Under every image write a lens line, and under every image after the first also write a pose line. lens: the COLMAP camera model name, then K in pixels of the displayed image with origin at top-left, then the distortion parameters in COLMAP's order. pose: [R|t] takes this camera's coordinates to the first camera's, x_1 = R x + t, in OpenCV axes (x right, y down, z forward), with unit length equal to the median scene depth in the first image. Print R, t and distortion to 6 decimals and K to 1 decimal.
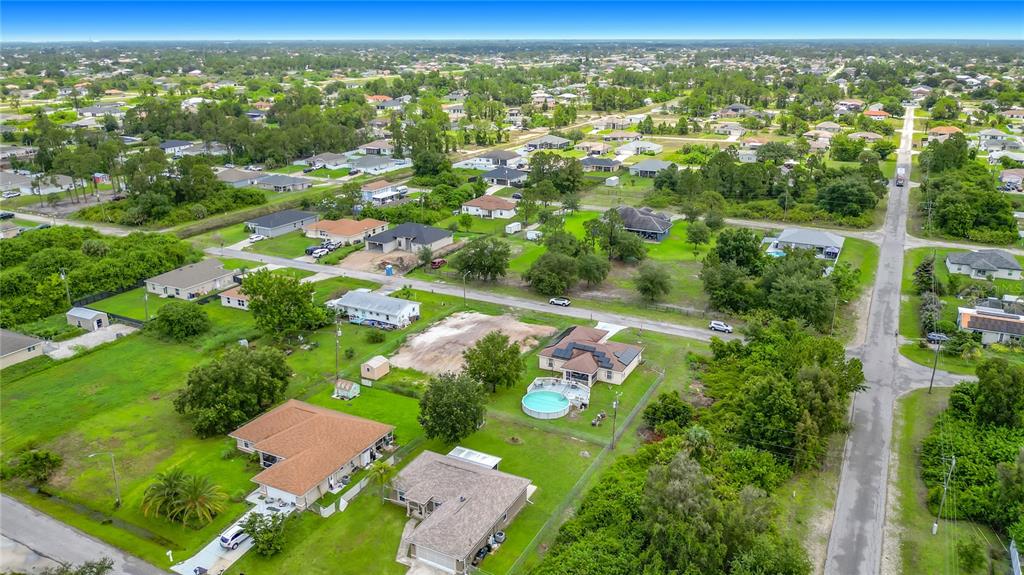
lens RADIAL K [[741.4, 0, 512.0], [0, 741.4, 287.5], [0, 0, 1]] dist [0.053518, -0.107882]
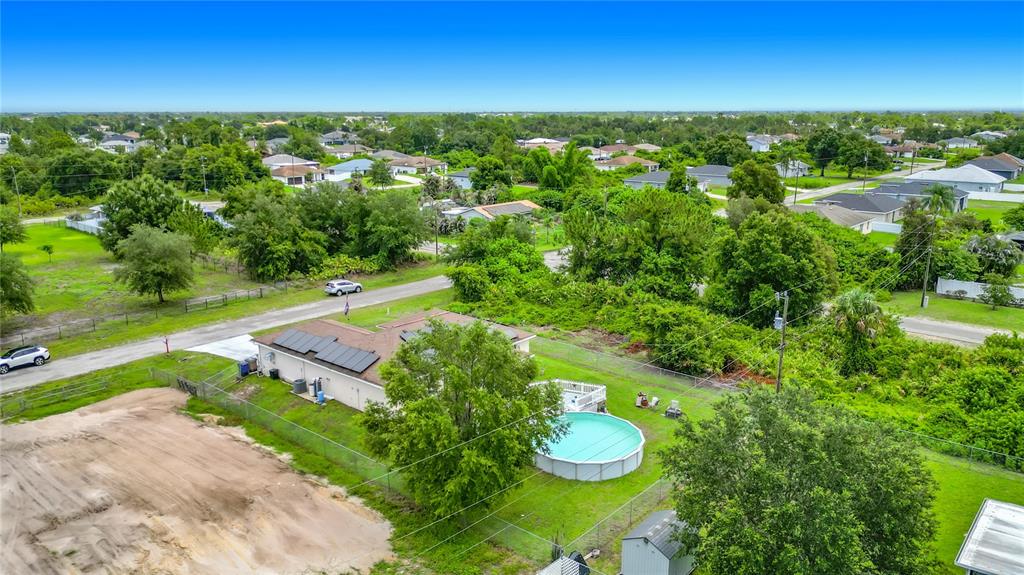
lens RADIAL K [[741.4, 0, 512.0], [0, 741.4, 287.5], [0, 0, 1]] dist [0.053518, -0.107882]
pose [[0.230879, -0.223518, 0.946961, -0.243256], [0.306323, 0.940462, 0.147300, 0.006024], [-0.923505, 0.256068, 0.285601, 0.678661]]
